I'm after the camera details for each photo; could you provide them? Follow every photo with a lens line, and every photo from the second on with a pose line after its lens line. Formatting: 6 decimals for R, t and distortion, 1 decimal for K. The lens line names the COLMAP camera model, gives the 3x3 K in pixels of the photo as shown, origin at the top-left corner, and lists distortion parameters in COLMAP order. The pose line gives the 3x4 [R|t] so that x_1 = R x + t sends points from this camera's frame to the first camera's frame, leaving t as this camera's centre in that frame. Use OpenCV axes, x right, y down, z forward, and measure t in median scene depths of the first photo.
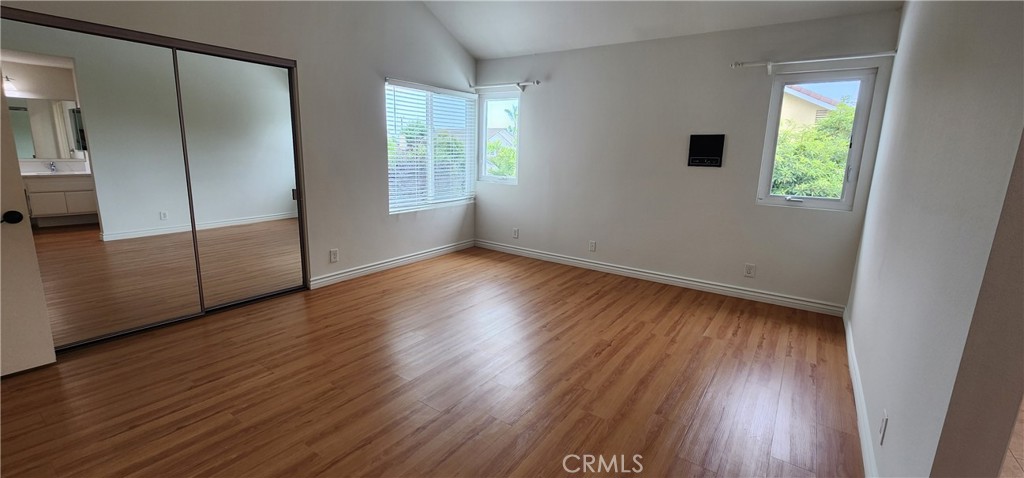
lens RADIAL K [[424.1, 0, 510.6], [0, 424.1, 235.7], [0, 0, 1]] dist [-0.018074, -0.000434]
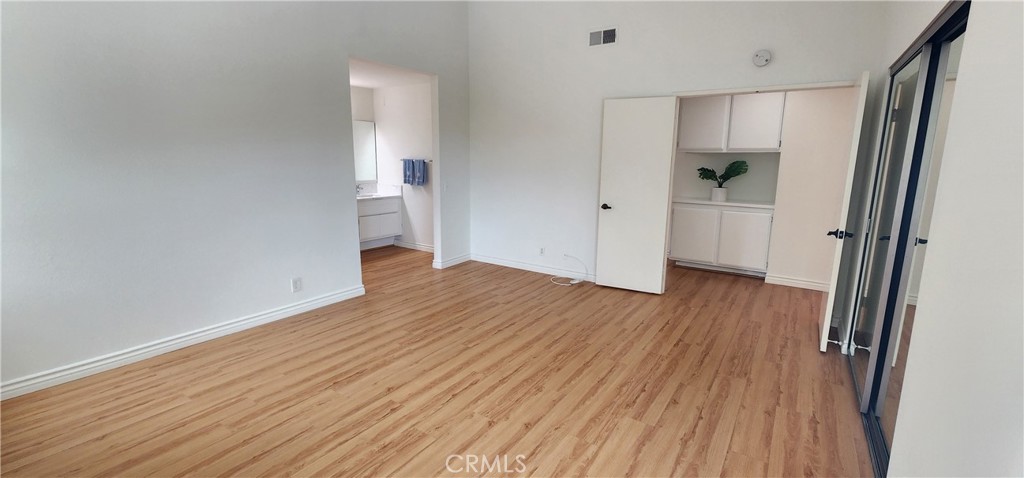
lens RADIAL K [[424.1, 0, 512.9], [0, 424.1, 236.9], [0, 0, 1]] dist [-0.018074, -0.000434]
pose [[-0.998969, -0.035542, -0.028249, -0.101291], [-0.043518, 0.926934, 0.372692, -0.365376], [0.012939, 0.373537, -0.927525, 1.673128]]
